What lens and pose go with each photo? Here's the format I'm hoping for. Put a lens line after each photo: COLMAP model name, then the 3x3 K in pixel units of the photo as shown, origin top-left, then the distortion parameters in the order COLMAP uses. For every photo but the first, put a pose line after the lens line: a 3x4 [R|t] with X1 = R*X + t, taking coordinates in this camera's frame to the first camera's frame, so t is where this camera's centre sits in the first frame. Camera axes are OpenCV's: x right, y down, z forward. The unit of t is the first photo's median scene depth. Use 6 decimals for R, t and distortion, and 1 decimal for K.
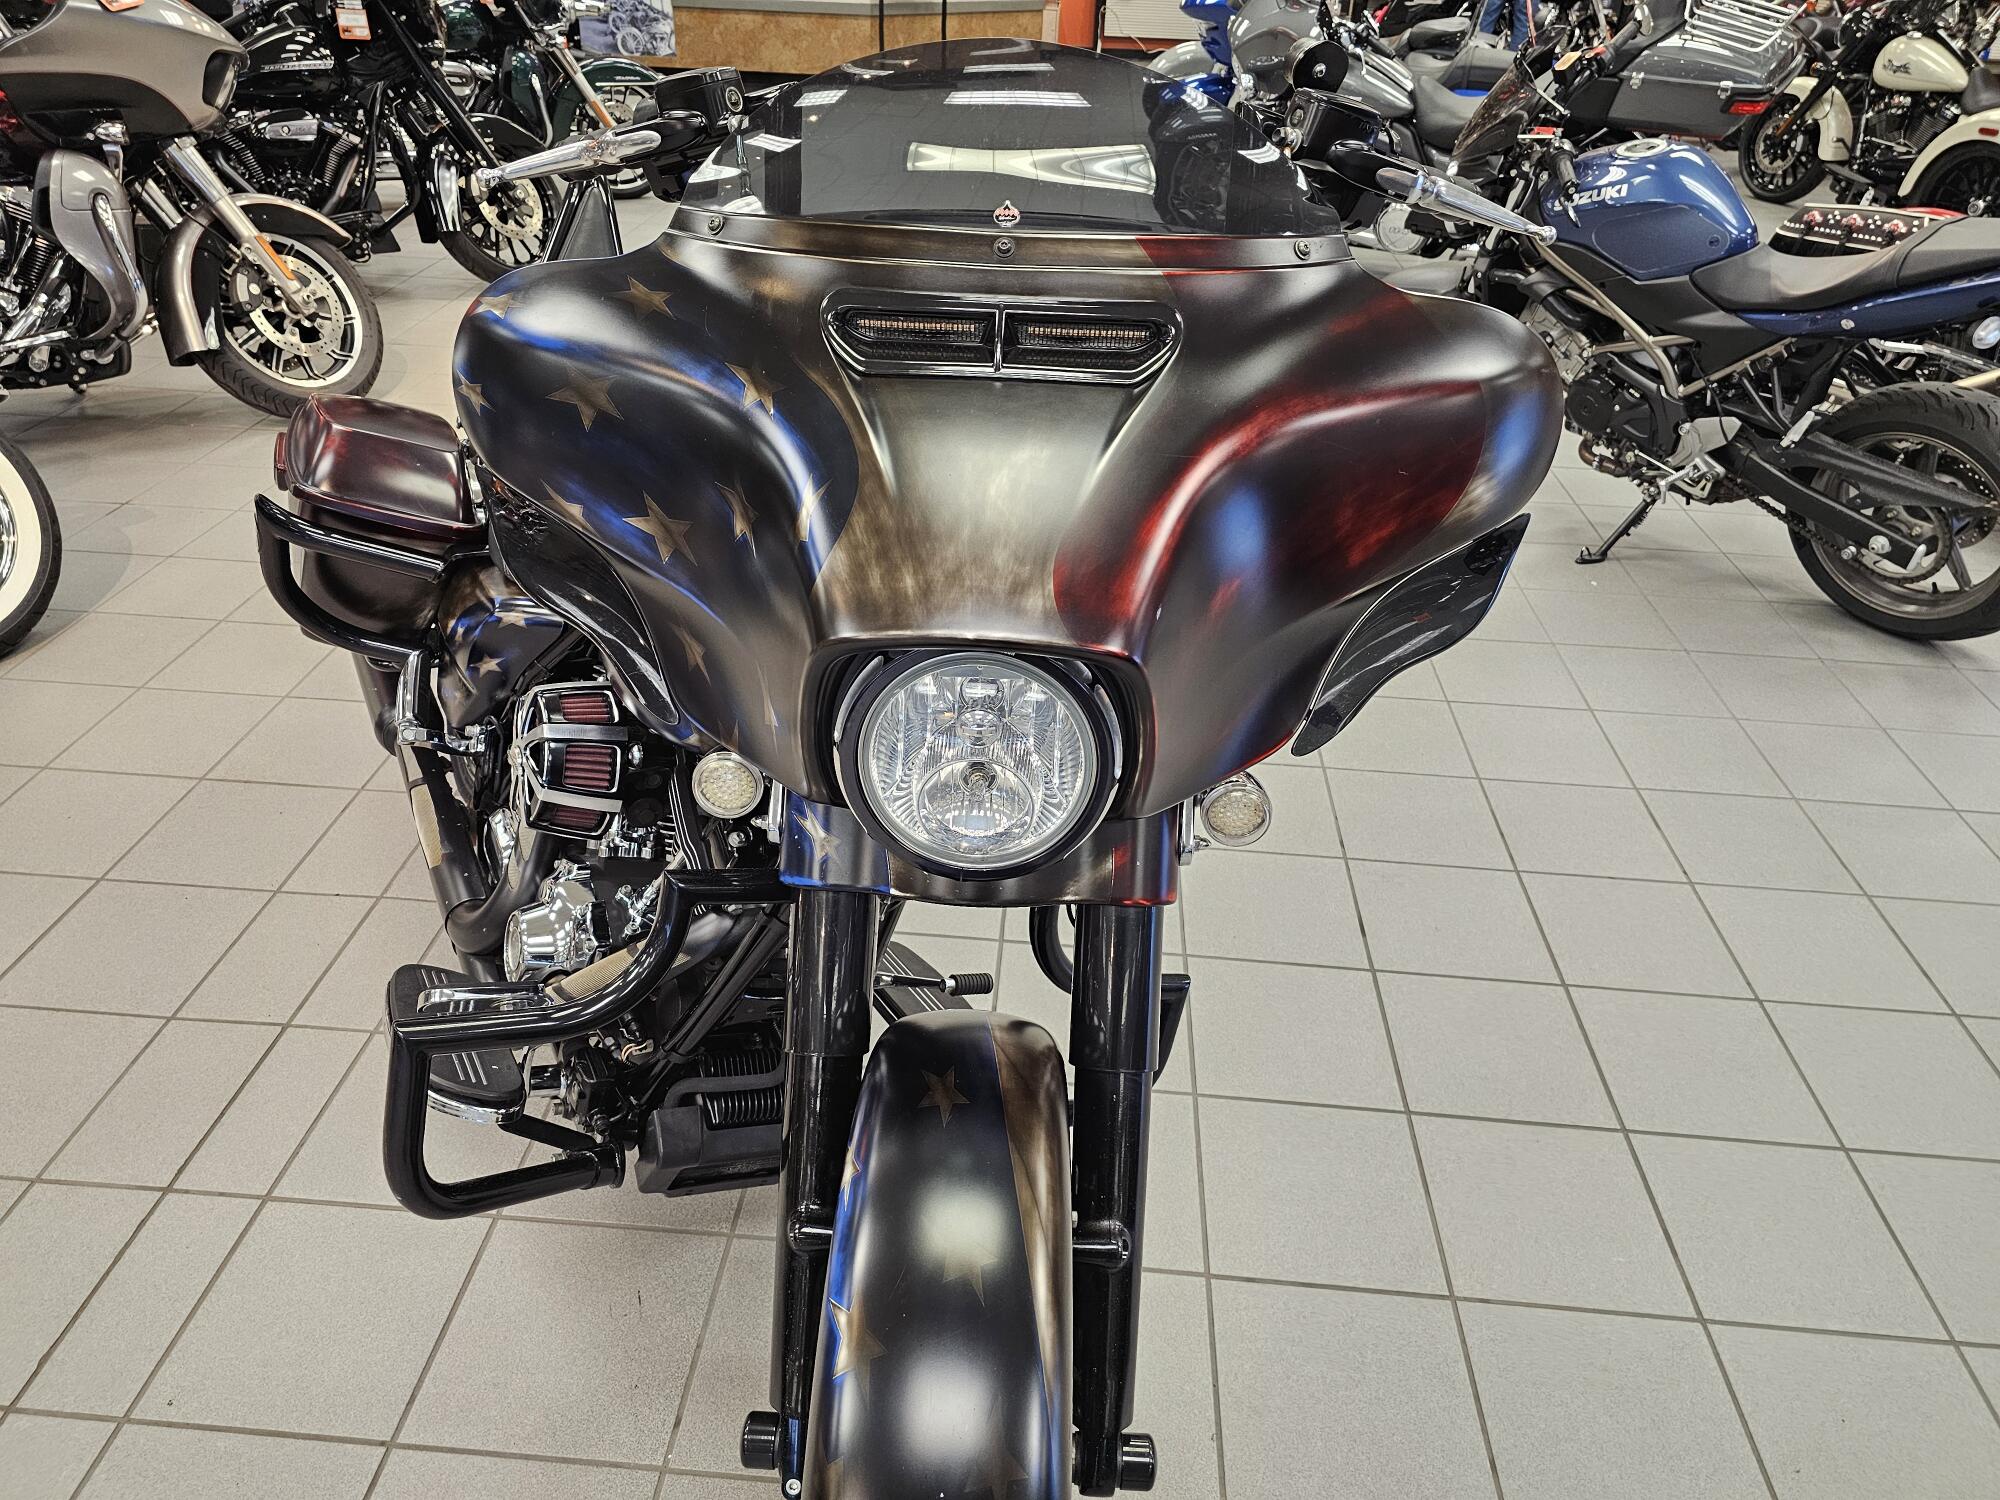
lens RADIAL K [[1353.0, 0, 1013.3], [0, 1353.0, 774.5], [0, 0, 1]] dist [0.041738, -0.040724]
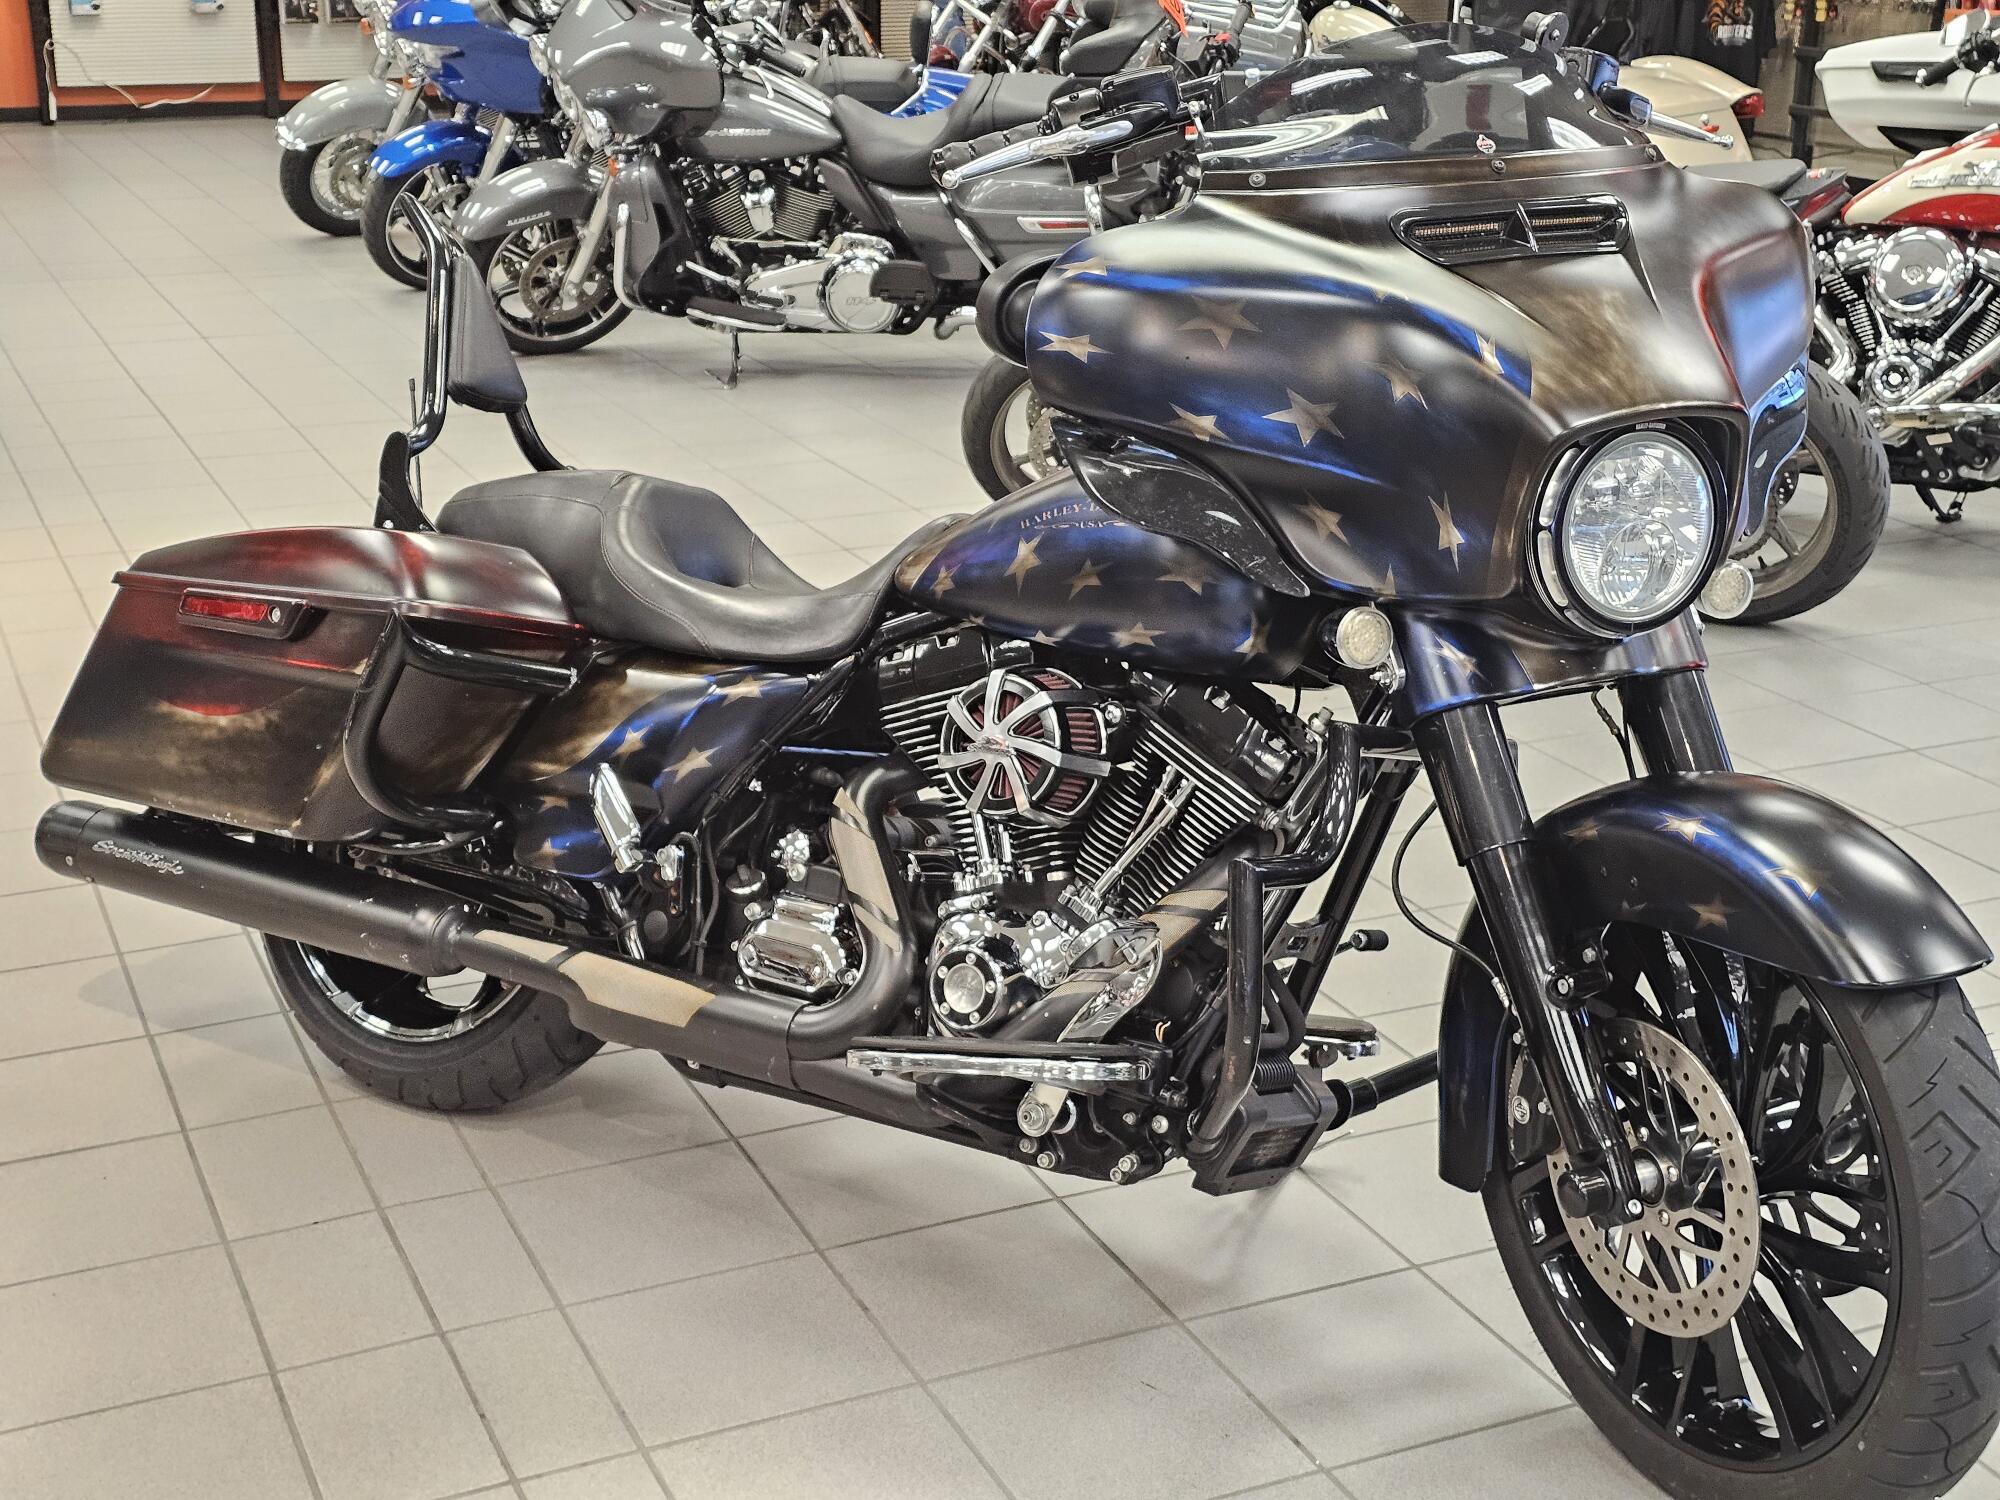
lens RADIAL K [[2717.0, 0, 950.4], [0, 2717.0, 747.7], [0, 0, 1]] dist [0.190529, -0.553790]
pose [[0.880678, -0.178660, 0.438733, -0.737306], [0.282768, 0.941319, -0.184283, 0.196158], [-0.380063, 0.286353, 0.879519, -0.401573]]
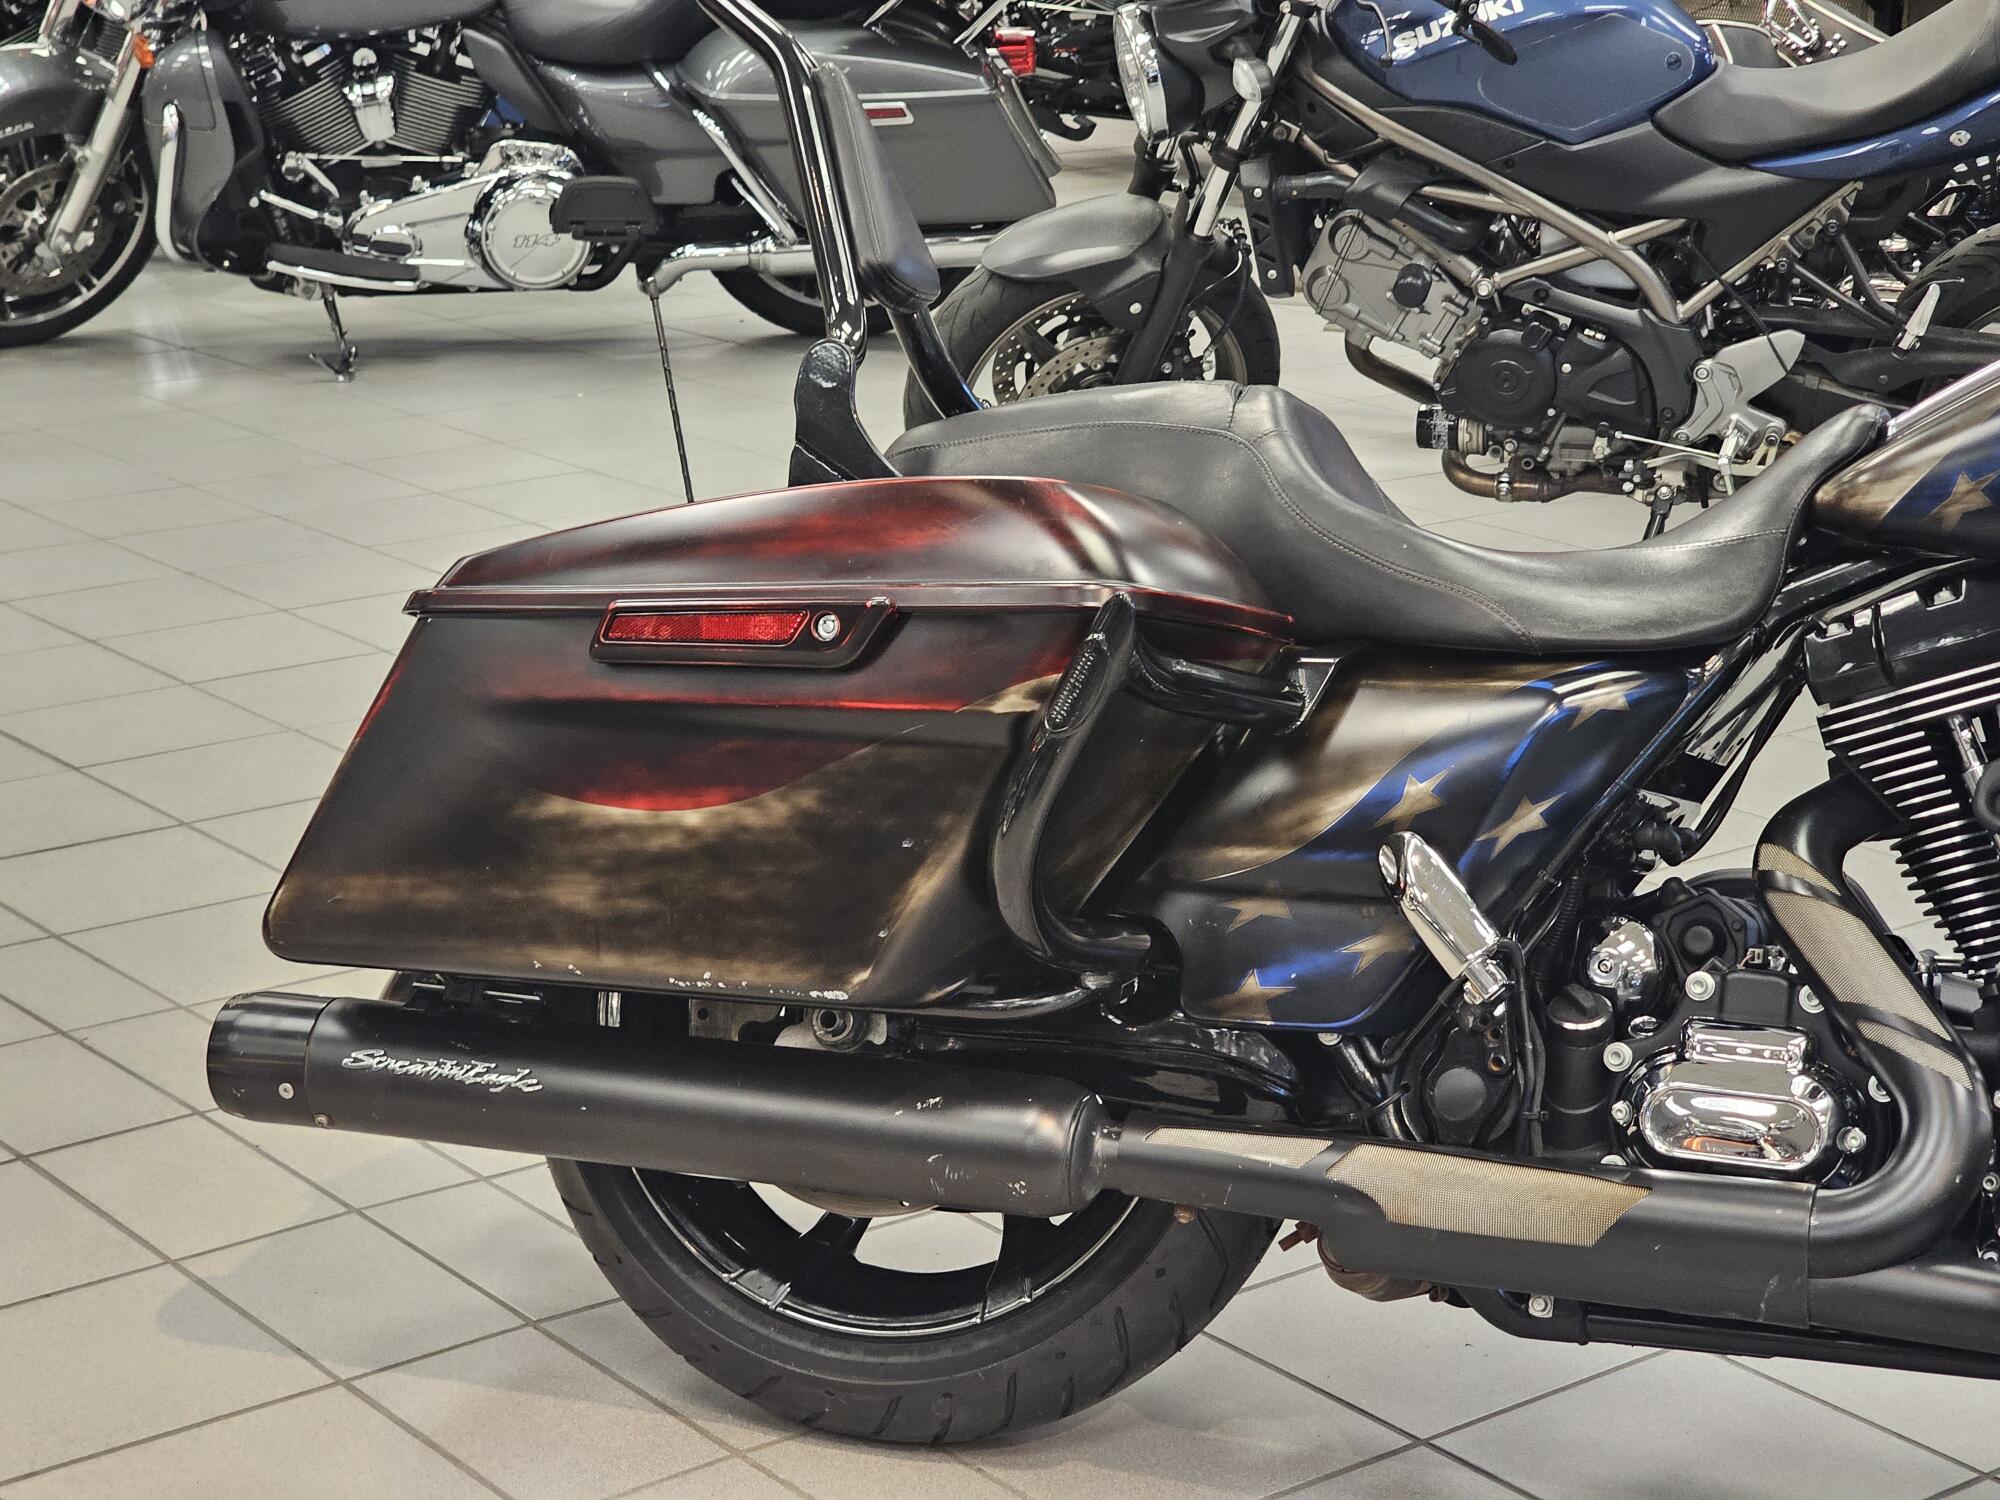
lens RADIAL K [[3889.5, 0, 974.1], [0, 3889.5, 851.6], [0, 0, 1]] dist [0.010095, 0.191773]
pose [[0.738845, -0.227247, 0.634403, -1.116529], [0.389644, 0.912160, -0.127050, 0.023992], [-0.549806, 0.341062, 0.762490, -0.004912]]
